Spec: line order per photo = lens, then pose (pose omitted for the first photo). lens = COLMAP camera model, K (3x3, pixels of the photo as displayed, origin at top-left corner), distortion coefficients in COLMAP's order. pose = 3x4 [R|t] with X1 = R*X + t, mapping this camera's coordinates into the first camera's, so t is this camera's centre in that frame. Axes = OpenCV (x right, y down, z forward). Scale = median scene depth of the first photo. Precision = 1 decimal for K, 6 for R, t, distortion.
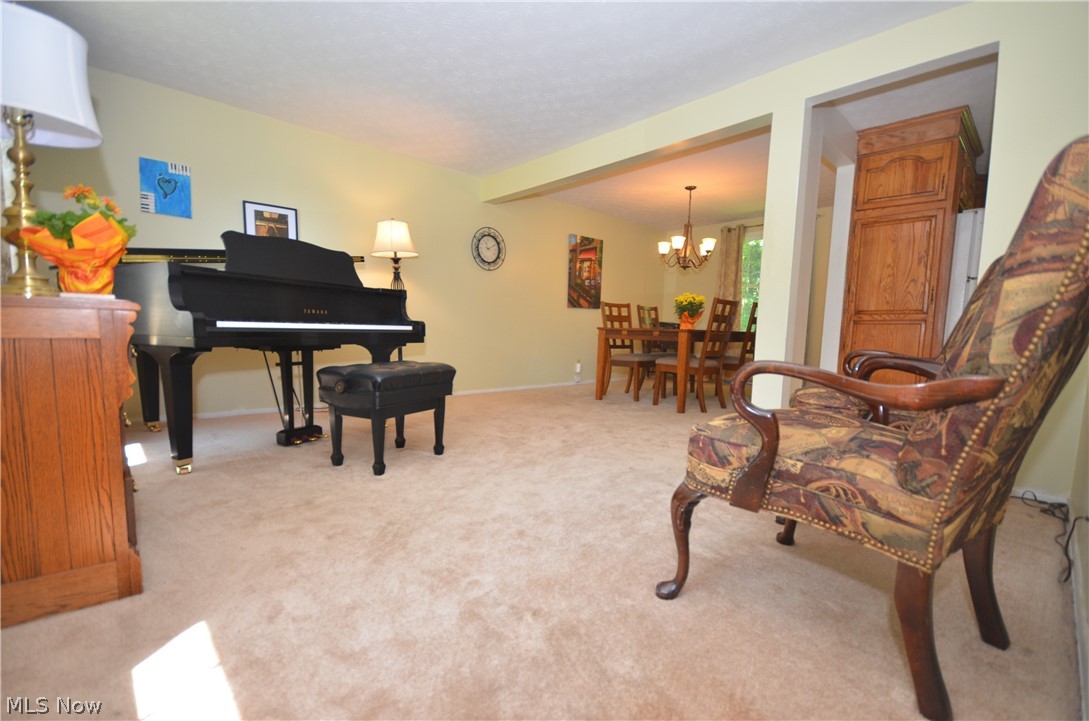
lens RADIAL K [[477.6, 0, 542.3], [0, 477.6, 364.5], [0, 0, 1]] dist [-0.002399, -0.000371]
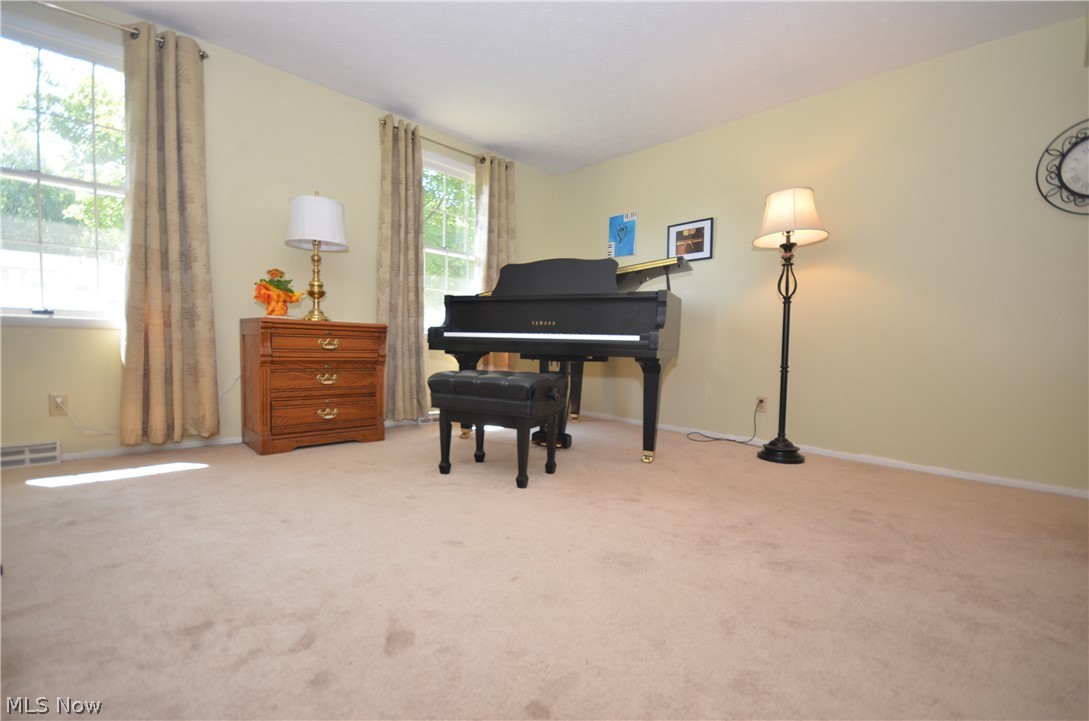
lens RADIAL K [[477.6, 0, 542.9], [0, 477.6, 361.1], [0, 0, 1]] dist [-0.002399, -0.000371]
pose [[0.045463, 0.012168, -0.998892, 0.421656], [-0.095604, 0.995389, 0.007774, -0.025748], [0.994381, 0.095145, 0.046417, 0.694857]]
